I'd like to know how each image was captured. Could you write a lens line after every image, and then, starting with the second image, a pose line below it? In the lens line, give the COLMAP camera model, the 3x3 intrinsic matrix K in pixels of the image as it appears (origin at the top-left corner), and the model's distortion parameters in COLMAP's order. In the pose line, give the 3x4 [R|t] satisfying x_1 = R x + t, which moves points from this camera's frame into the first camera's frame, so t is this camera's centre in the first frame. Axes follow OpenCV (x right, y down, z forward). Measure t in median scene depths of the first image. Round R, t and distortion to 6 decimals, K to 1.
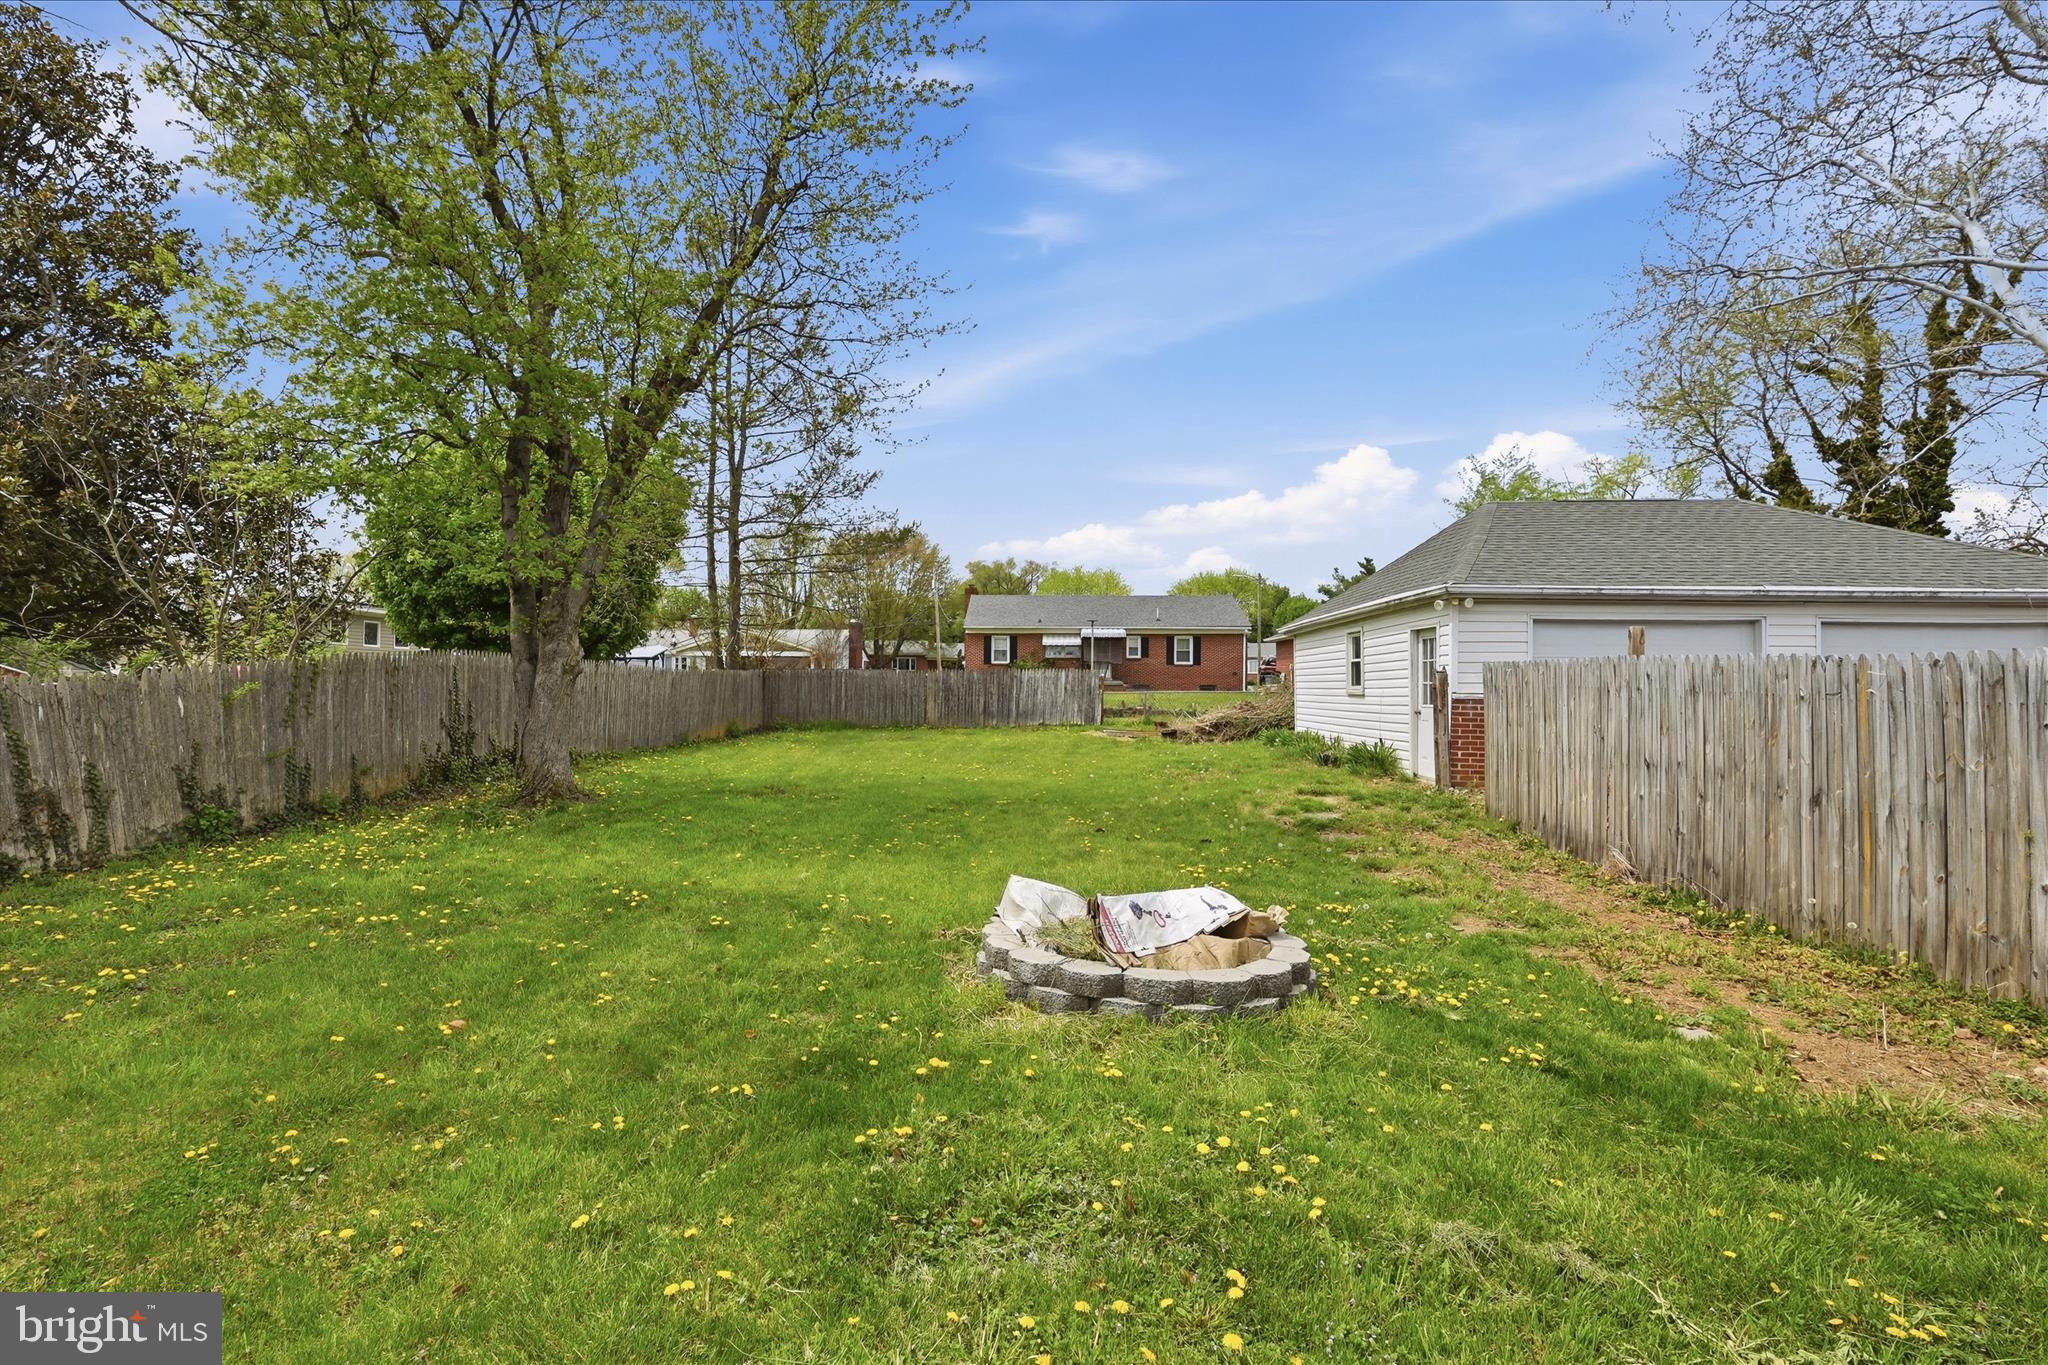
lens RADIAL K [[918.5, 0, 975.4], [0, 918.5, 670.7], [0, 0, 1]] dist [0.002290, -0.000357]
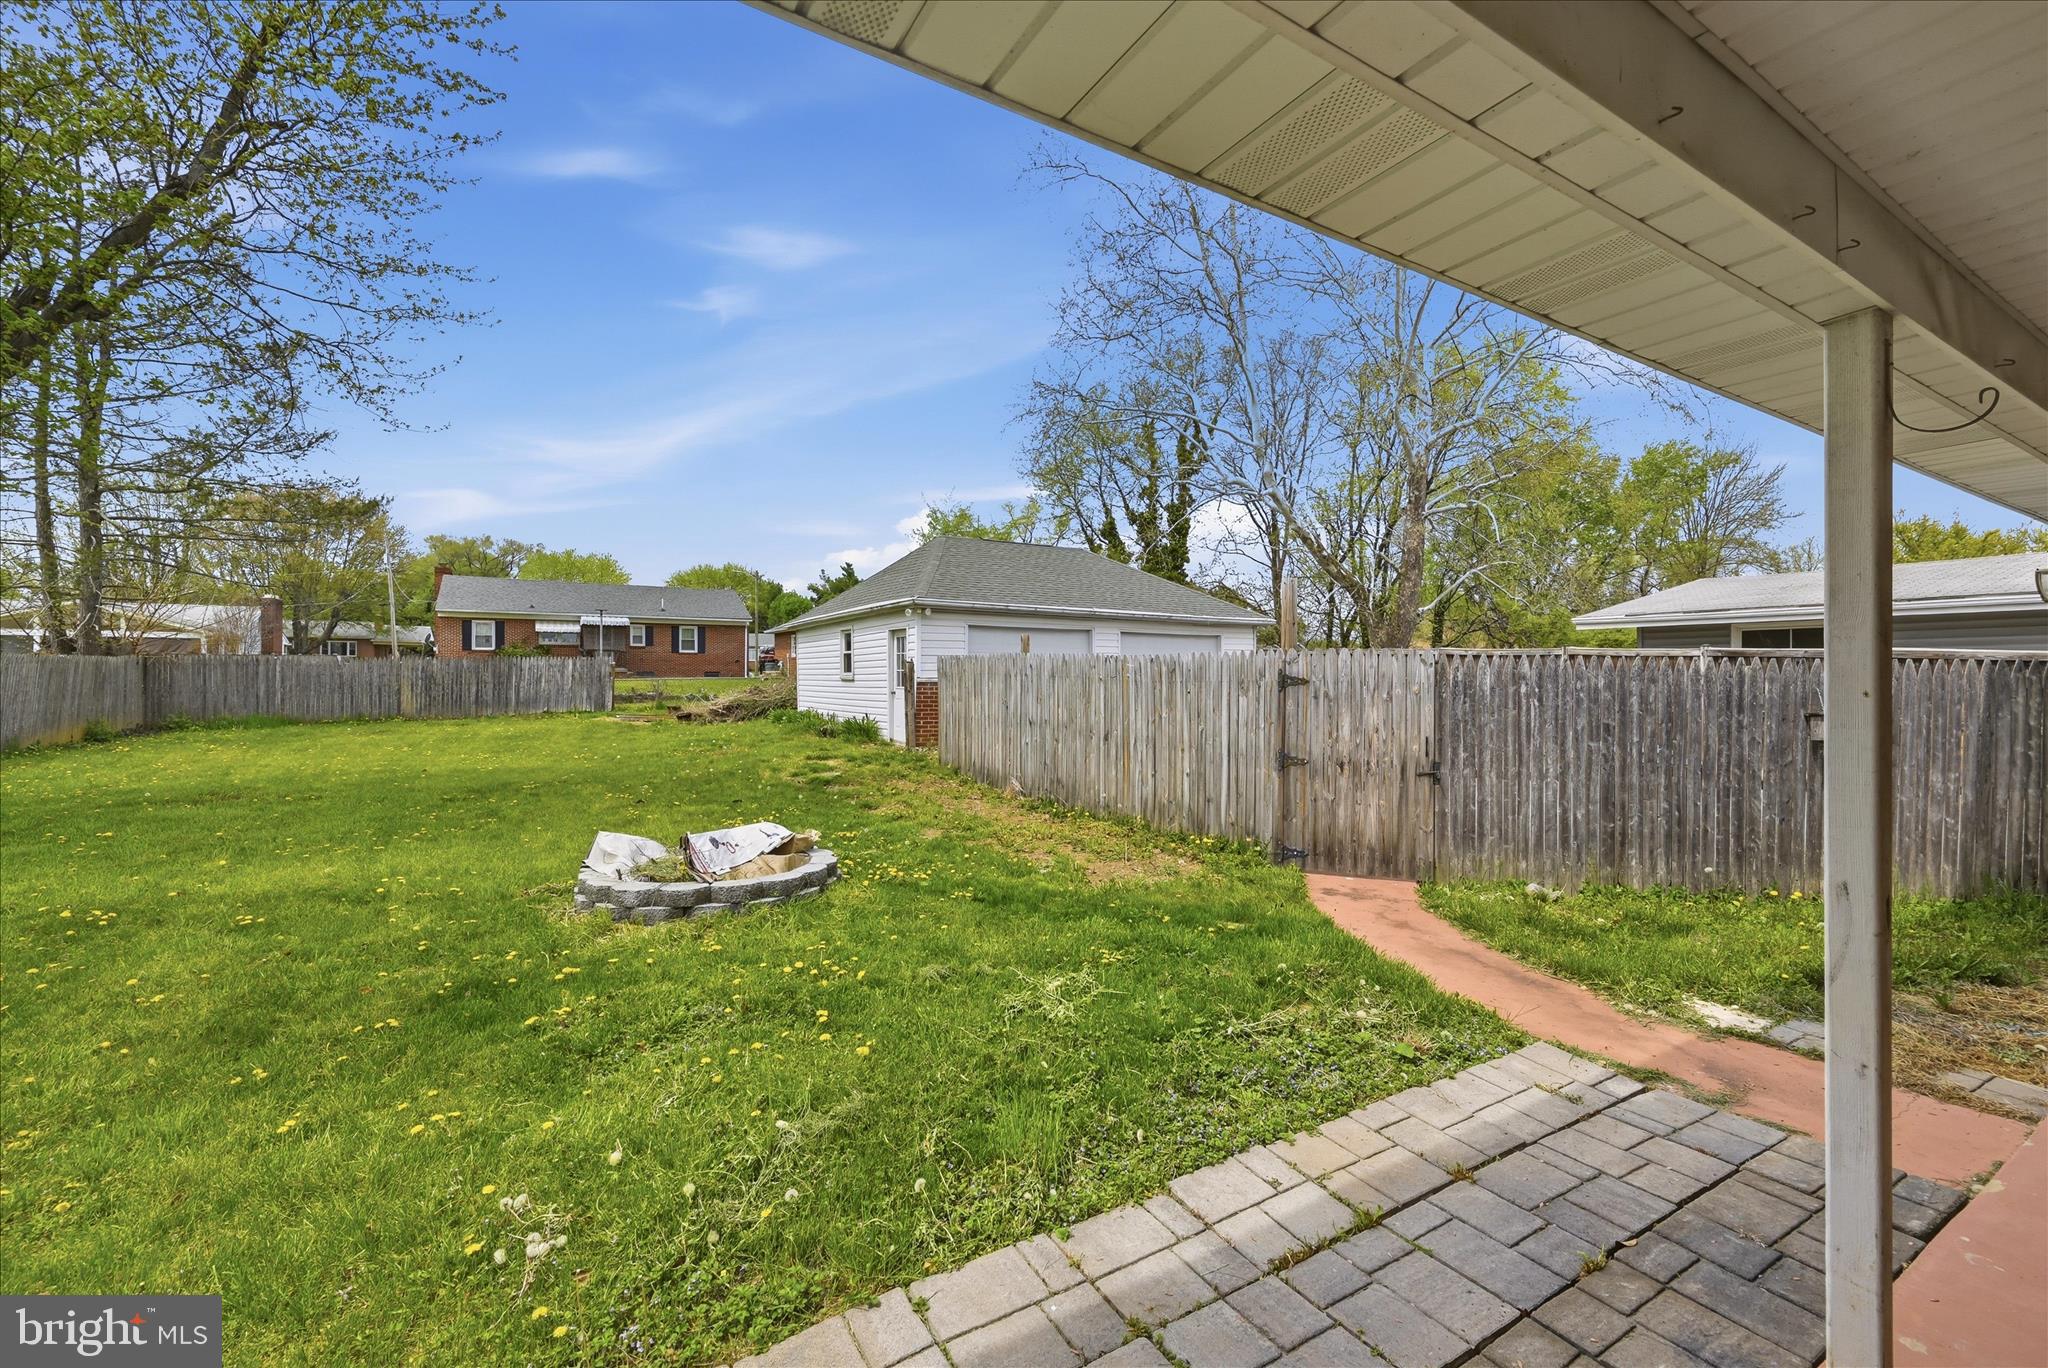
lens RADIAL K [[830.8, 0, 1033.3], [0, 830.8, 674.2], [0, 0, 1]] dist [-0.001471, 0.000231]
pose [[0.811647, -0.006166, 0.584115, -0.059571], [-0.005055, 0.999833, 0.017578, -0.003462], [-0.584126, -0.017220, 0.811480, -0.097989]]
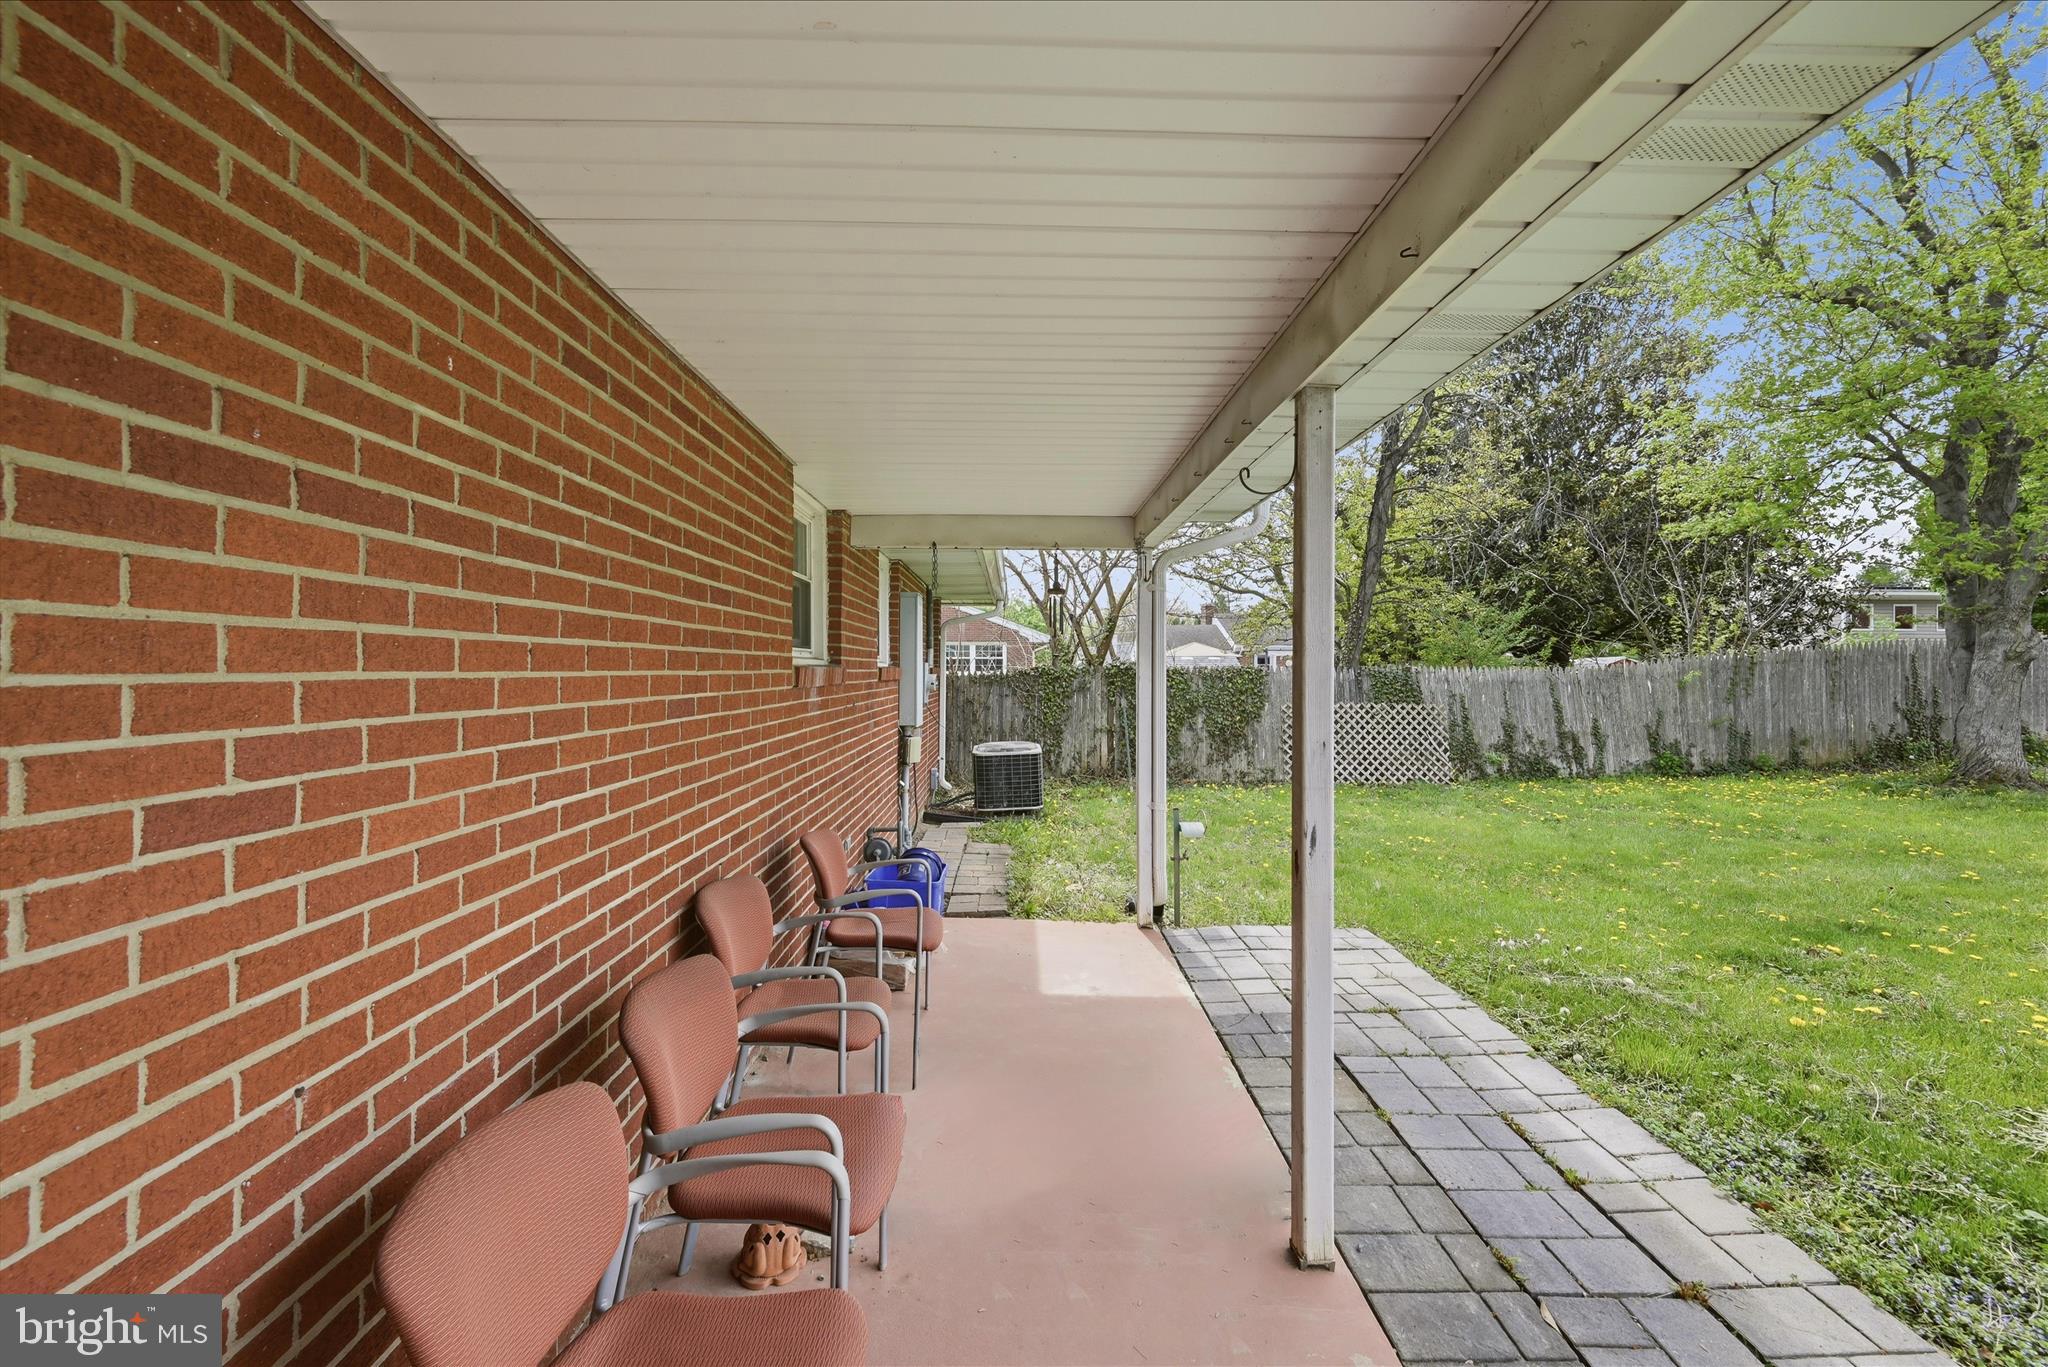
lens RADIAL K [[822.3, 0, 1032.1], [0, 822.3, 677.3], [0, 0, 1]] dist [-0.000936, -0.000147]
pose [[0.107136, 0.003554, -0.994238, 0.318625], [0.019397, 0.999796, 0.005664, -0.003640], [0.994055, -0.019892, 0.107045, -0.145434]]
